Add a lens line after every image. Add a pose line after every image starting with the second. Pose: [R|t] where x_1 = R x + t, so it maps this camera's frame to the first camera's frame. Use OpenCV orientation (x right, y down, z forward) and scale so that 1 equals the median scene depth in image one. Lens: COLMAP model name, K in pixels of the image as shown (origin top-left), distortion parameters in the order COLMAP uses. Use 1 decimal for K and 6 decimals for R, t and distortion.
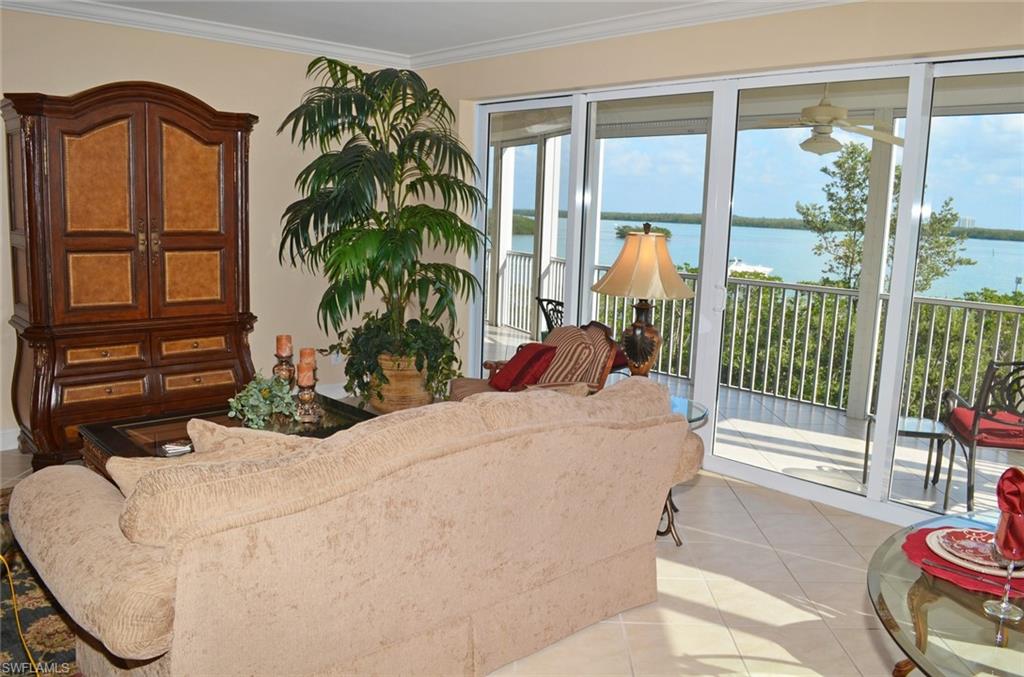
lens RADIAL K [[798.6, 0, 514.1], [0, 798.6, 343.3], [0, 0, 1]] dist [-0.083144, 0.013403]
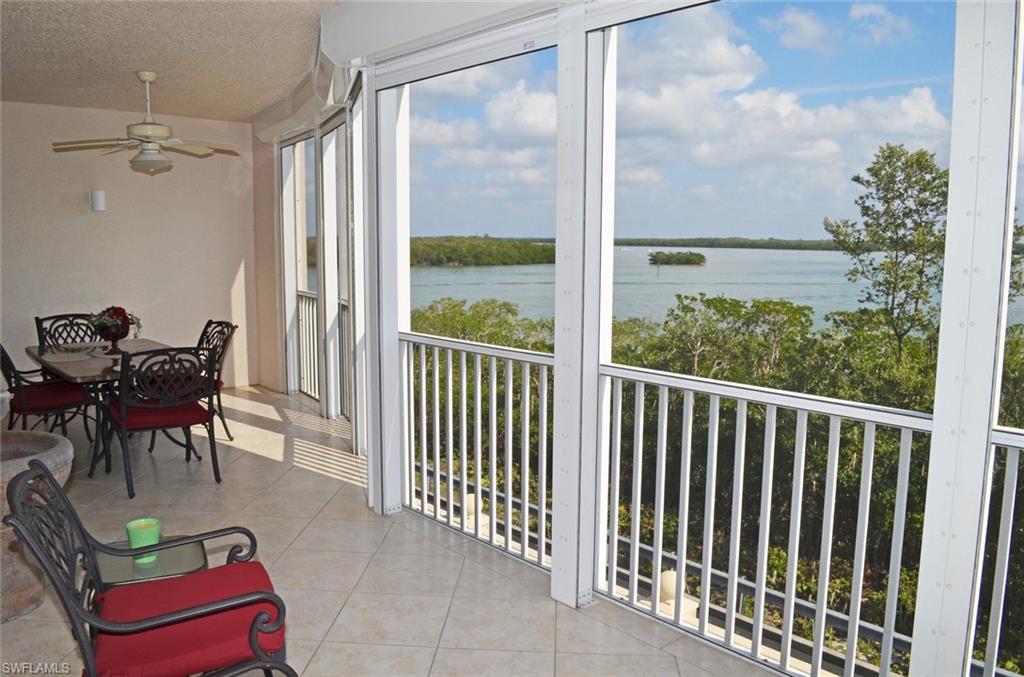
lens RADIAL K [[798.6, 0, 514.1], [0, 798.6, 343.3], [0, 0, 1]] dist [-0.083144, 0.013403]
pose [[0.998644, -0.023585, -0.046408, 0.067132], [0.021873, 0.999074, -0.037051, -0.024193], [0.047239, 0.035985, 0.998235, 0.160710]]
